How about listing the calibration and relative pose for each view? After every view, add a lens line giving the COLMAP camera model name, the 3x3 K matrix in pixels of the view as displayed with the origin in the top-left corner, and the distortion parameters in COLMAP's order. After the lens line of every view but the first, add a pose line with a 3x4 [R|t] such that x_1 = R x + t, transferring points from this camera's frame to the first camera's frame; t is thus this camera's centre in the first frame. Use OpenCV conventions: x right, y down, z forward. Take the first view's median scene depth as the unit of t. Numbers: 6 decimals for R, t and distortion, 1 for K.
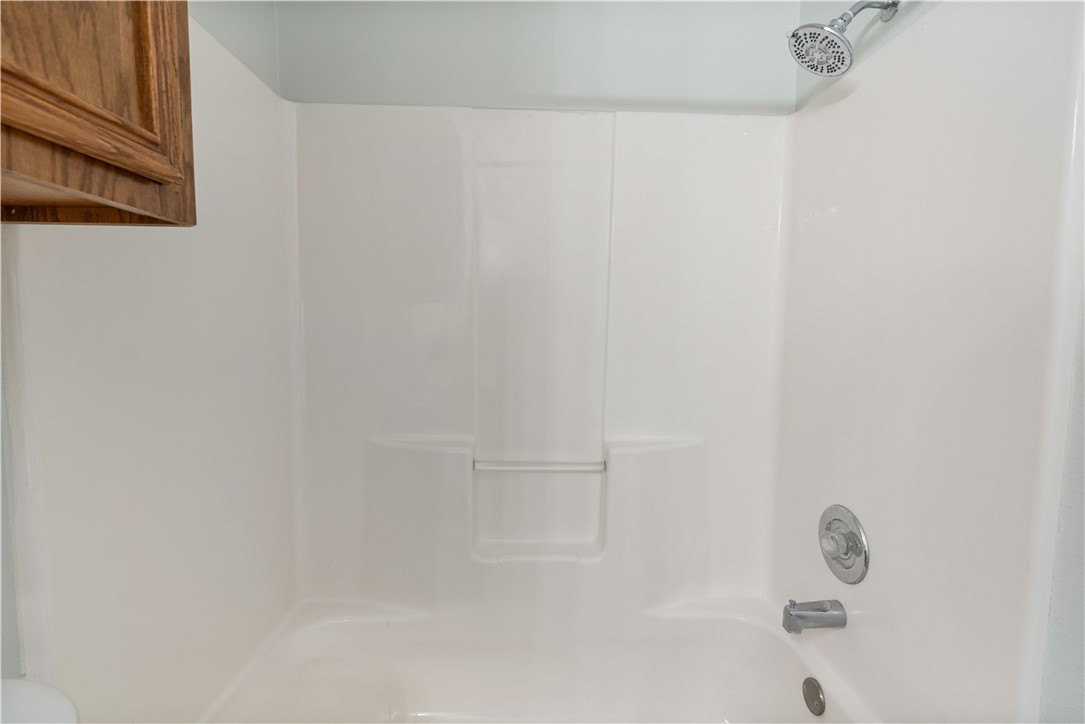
lens RADIAL K [[502.8, 0, 542.5], [0, 502.8, 362.0], [0, 0, 1]] dist [-0.013160, 0.000149]
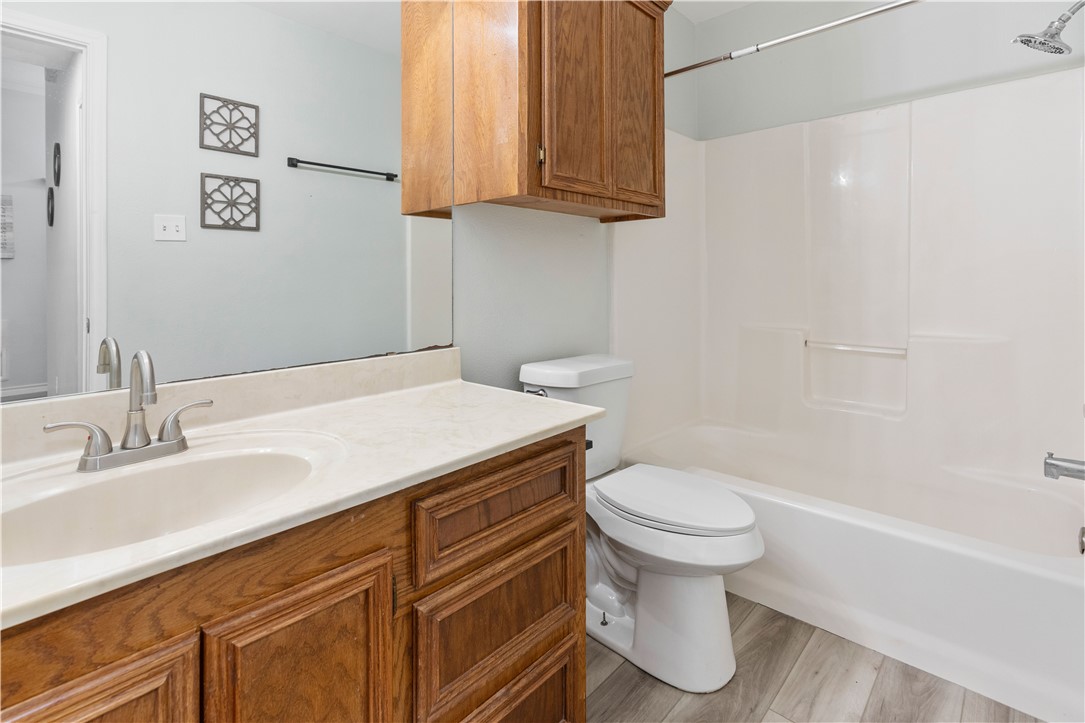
lens RADIAL K [[514.7, 0, 555.3], [0, 514.7, 278.0], [0, 0, 1]] dist [-0.013260, 0.004352]
pose [[0.720761, -0.015426, -0.693012, 0.501556], [-0.039648, 0.997198, -0.063432, 0.162288], [0.692049, 0.073196, 0.718130, -0.856815]]
